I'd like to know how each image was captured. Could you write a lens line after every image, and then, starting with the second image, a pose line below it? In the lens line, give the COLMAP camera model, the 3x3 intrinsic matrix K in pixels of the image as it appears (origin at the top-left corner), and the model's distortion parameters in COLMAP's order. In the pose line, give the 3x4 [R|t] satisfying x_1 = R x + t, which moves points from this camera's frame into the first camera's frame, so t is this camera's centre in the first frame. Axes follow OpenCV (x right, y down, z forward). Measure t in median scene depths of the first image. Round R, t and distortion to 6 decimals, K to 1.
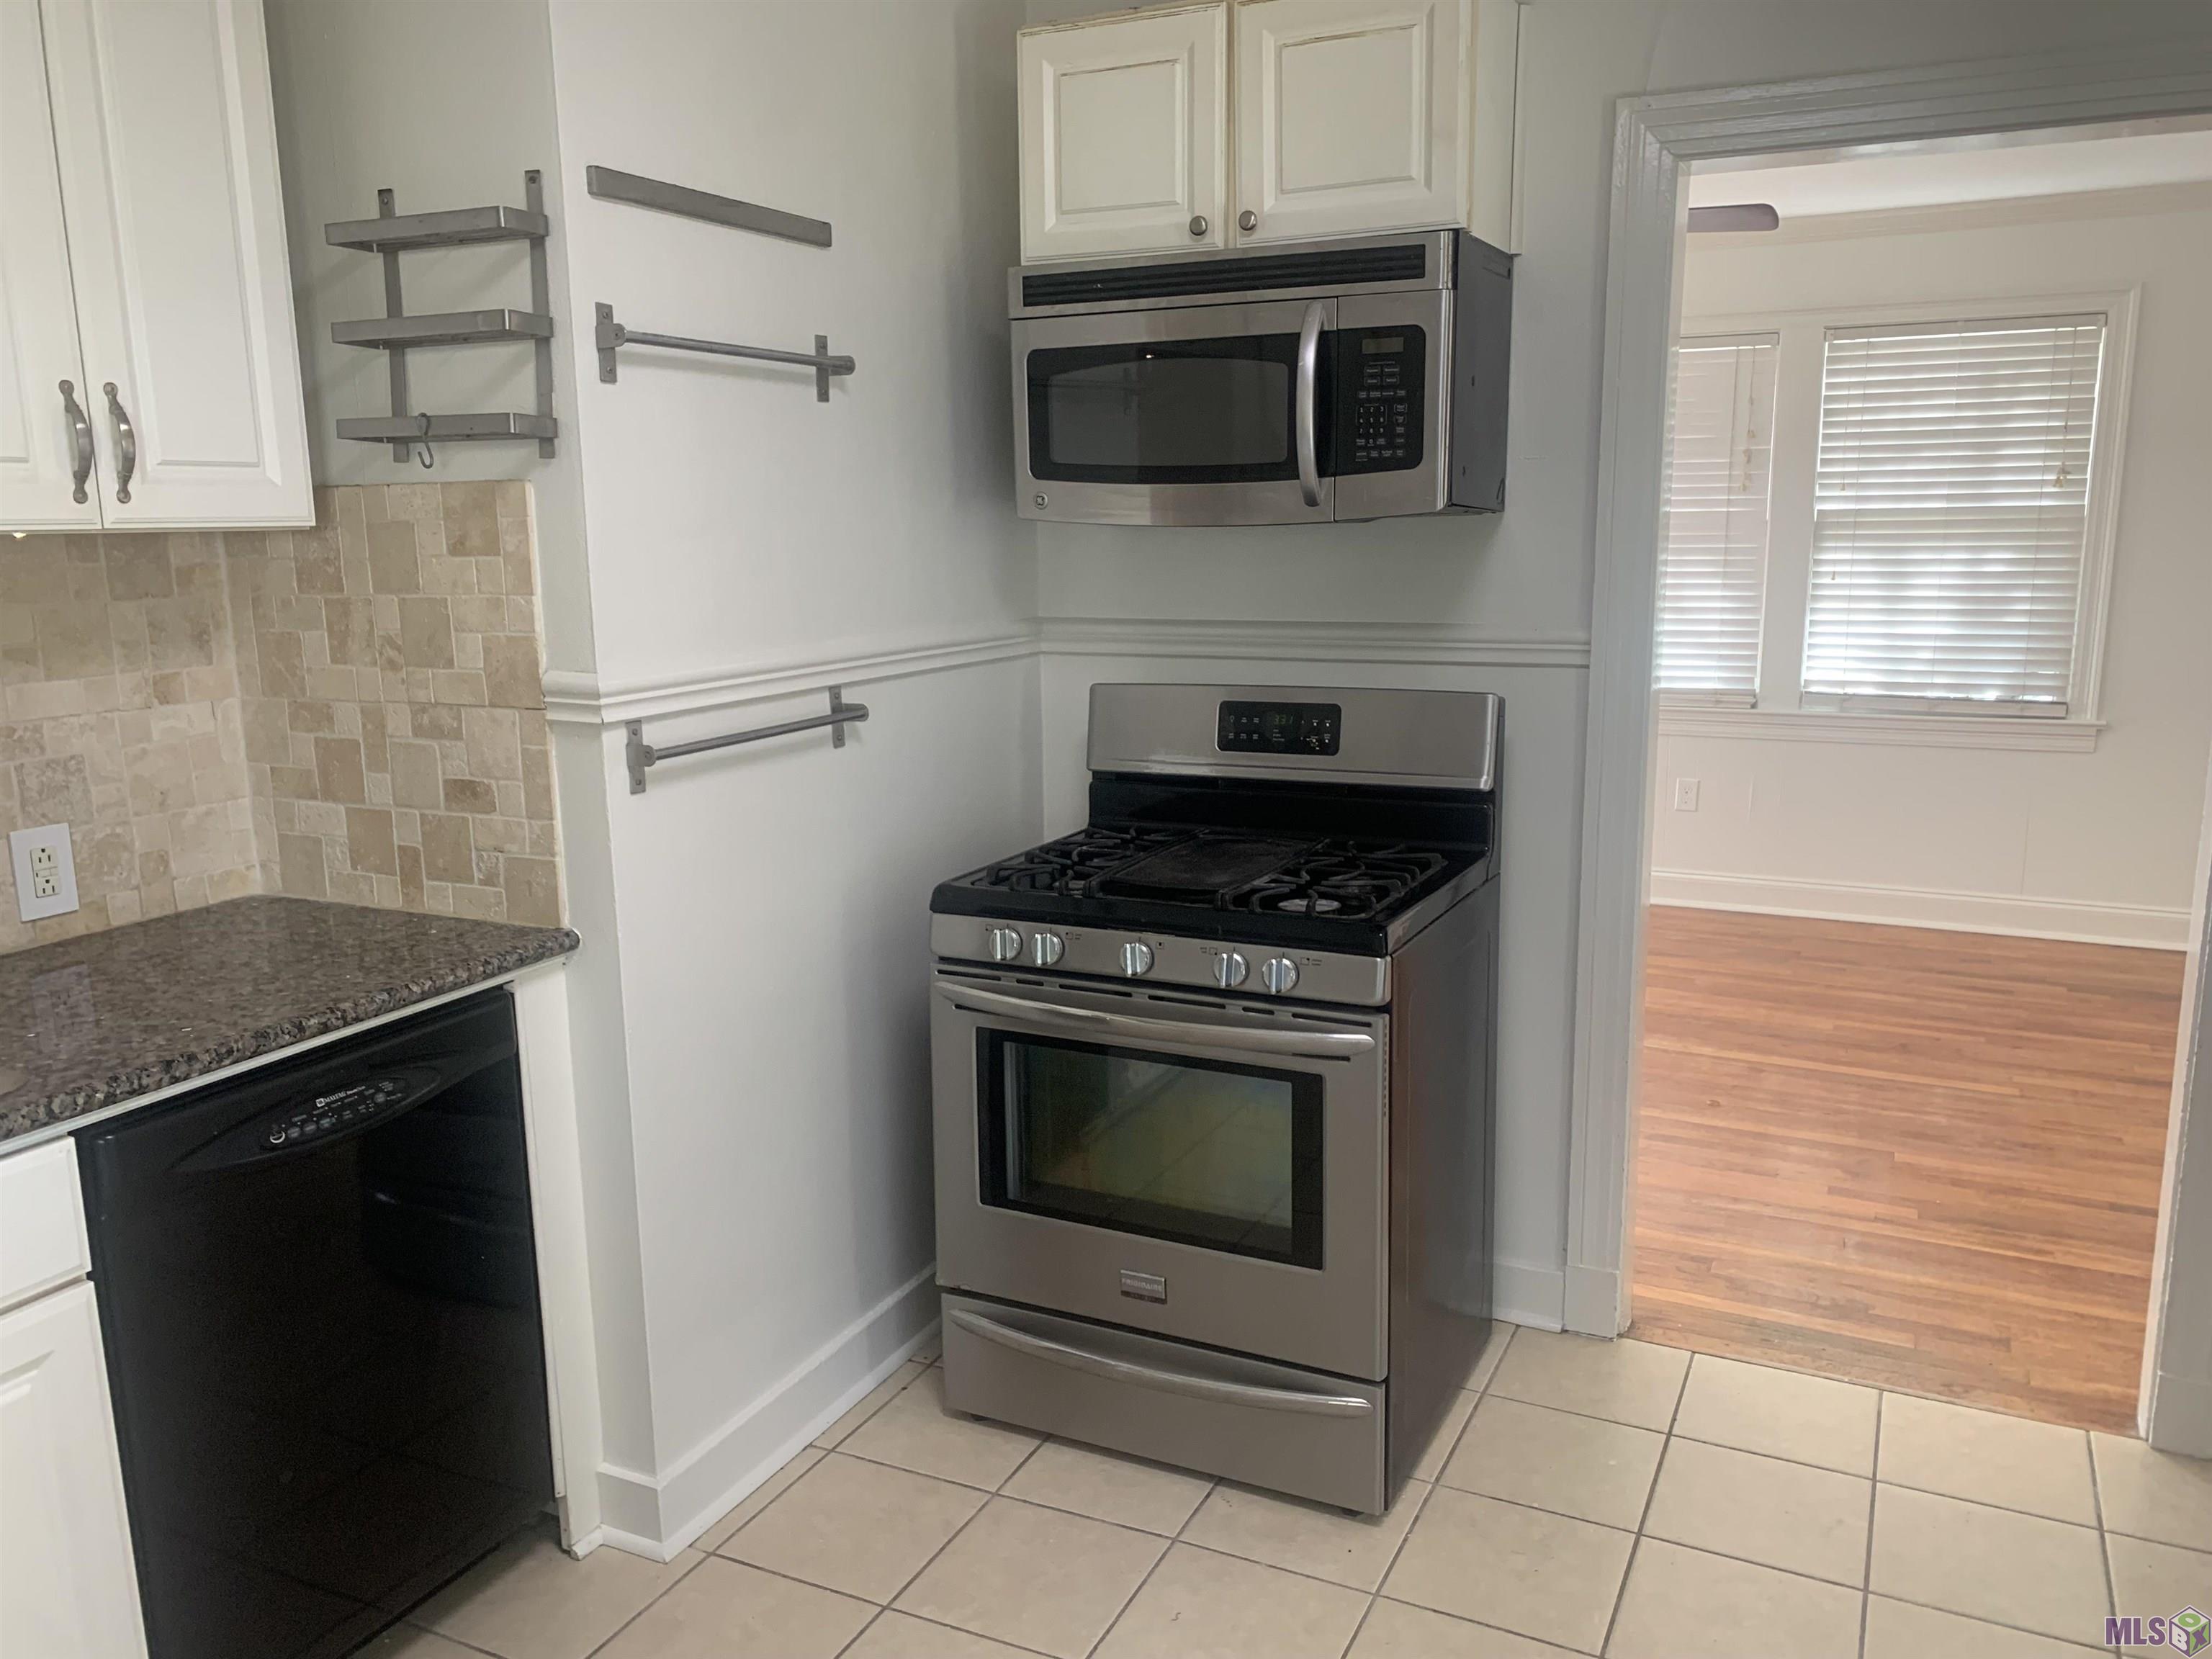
lens RADIAL K [[1689.6, 0, 1104.9], [0, 1689.6, 862.8], [0, 0, 1]] dist [-0.001615, -0.003377]
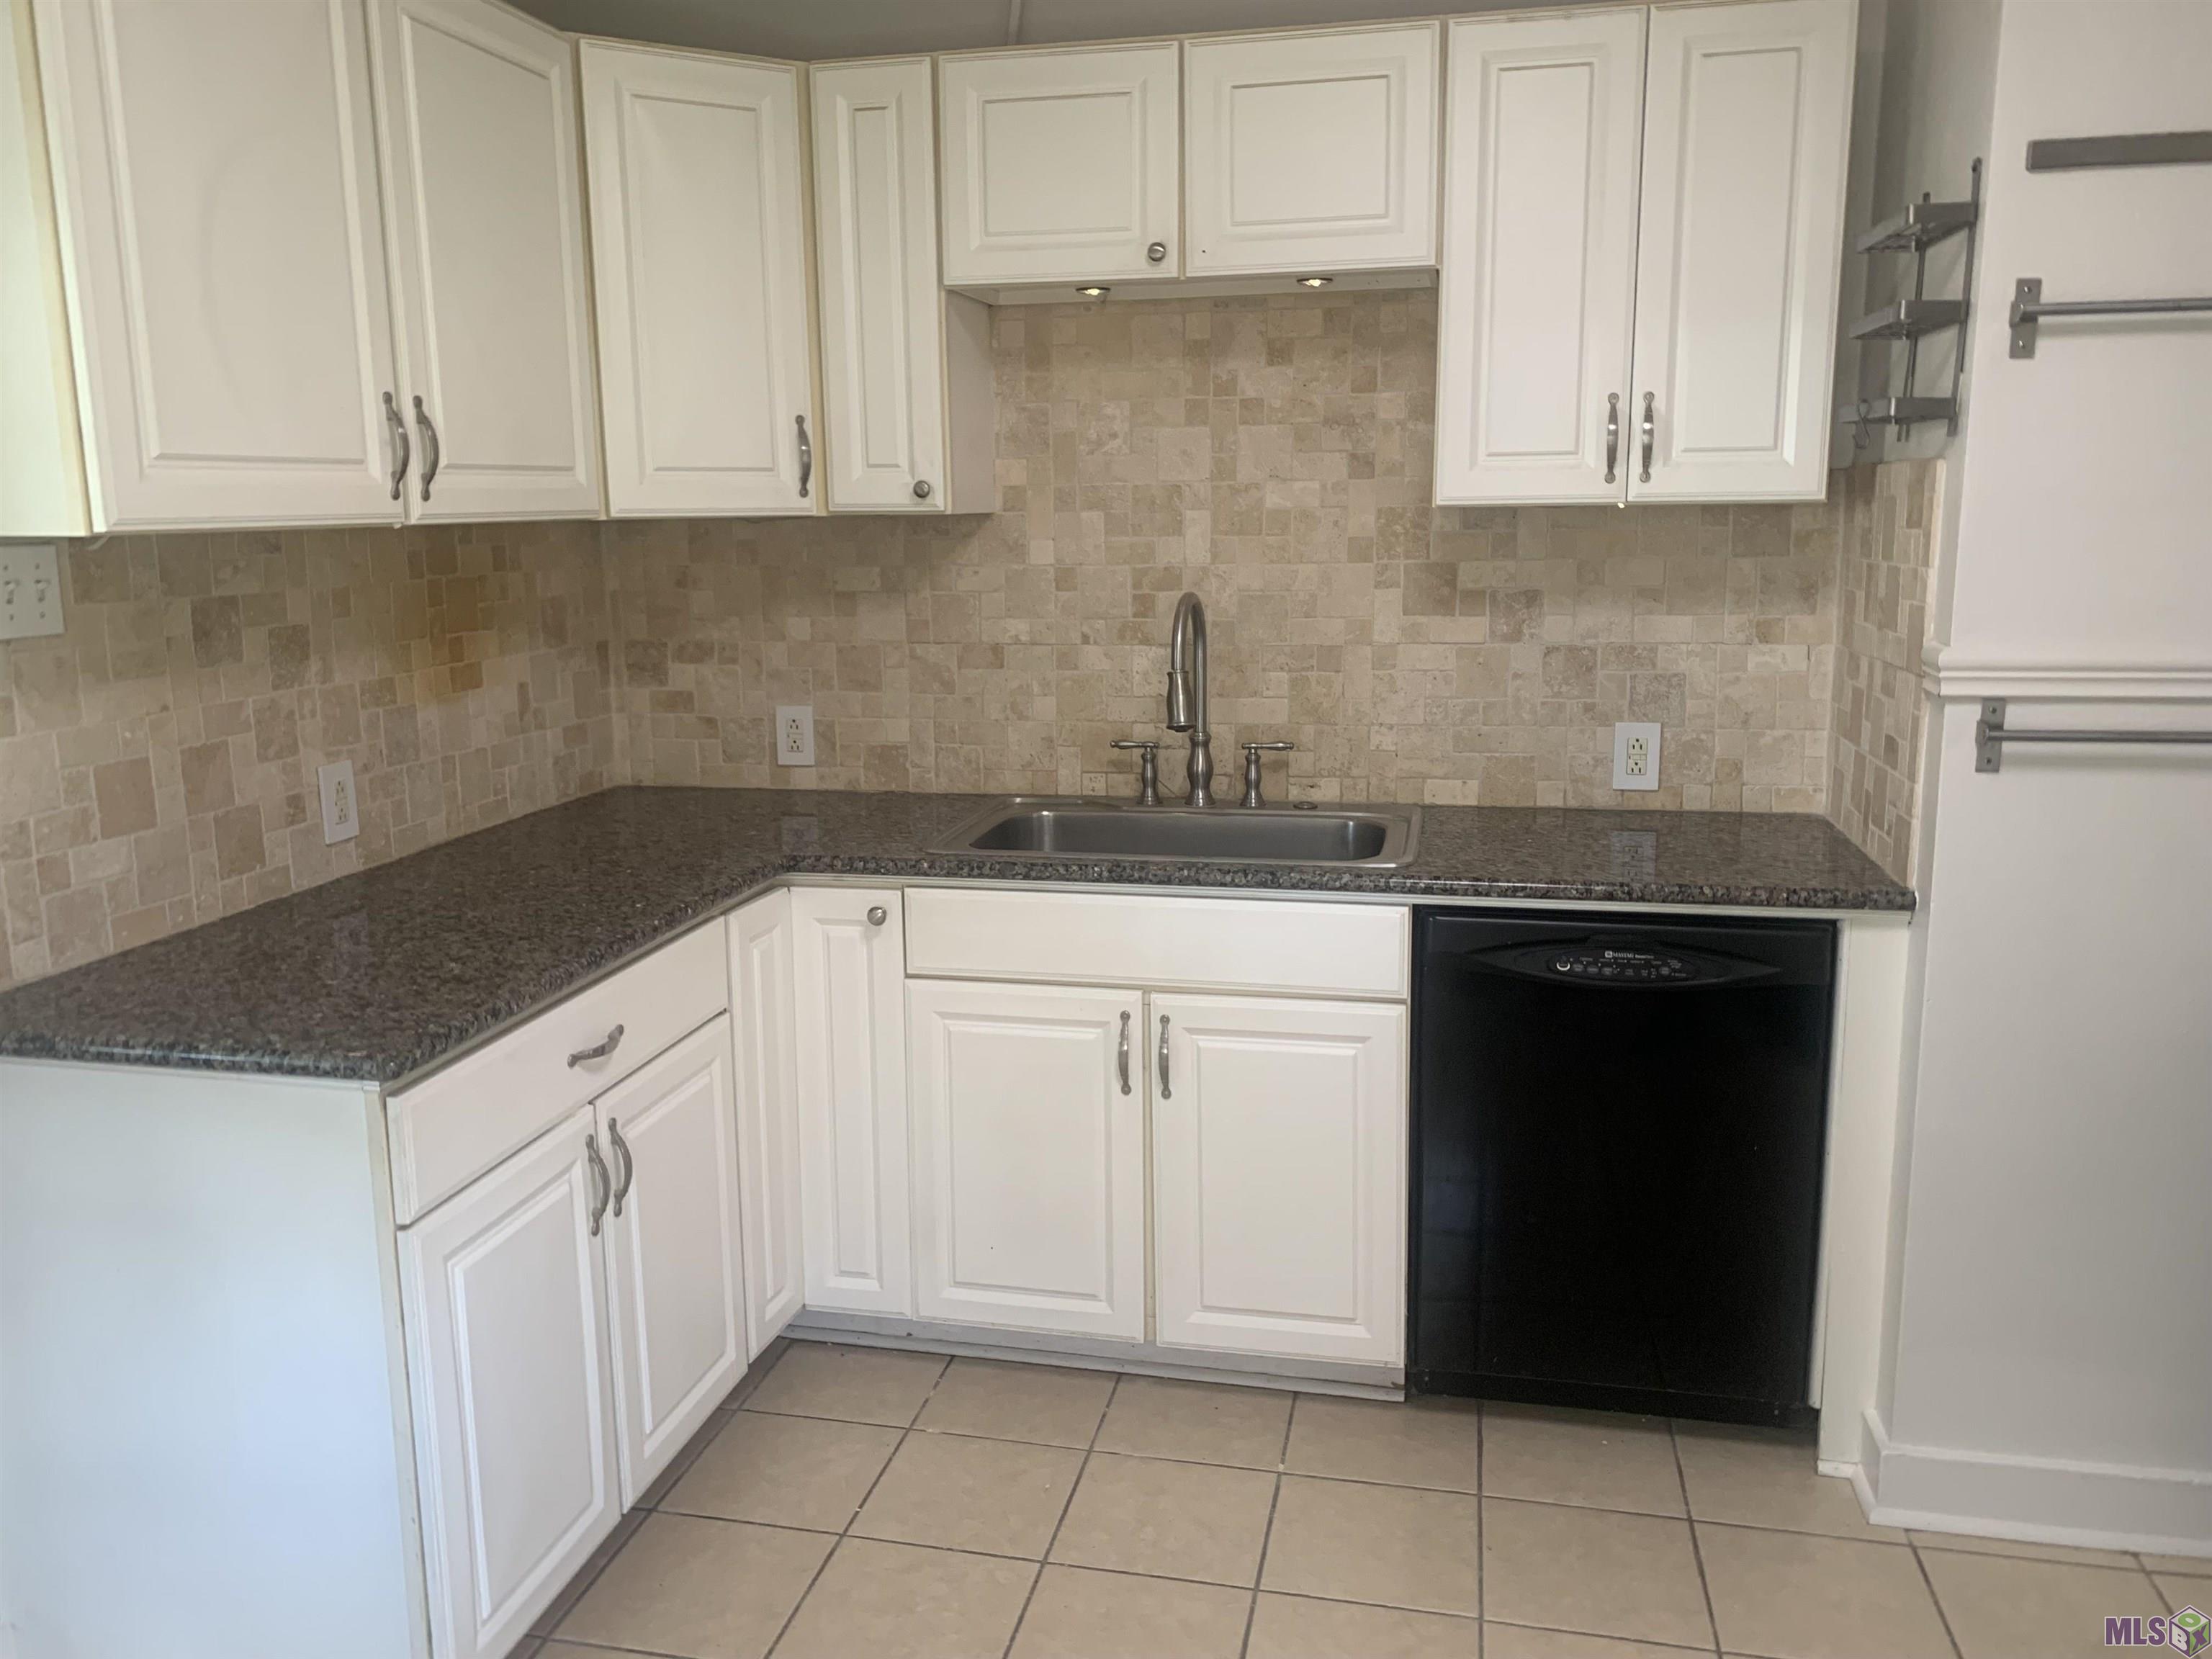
lens RADIAL K [[1658.6, 0, 1106.0], [0, 1658.6, 829.5], [0, 0, 1]] dist [0.085305, -0.134683]
pose [[0.239847, 0.196933, -0.950627, 0.544311], [-0.190512, 0.969717, 0.152821, -0.060865], [0.951934, 0.144452, 0.270102, 0.247875]]
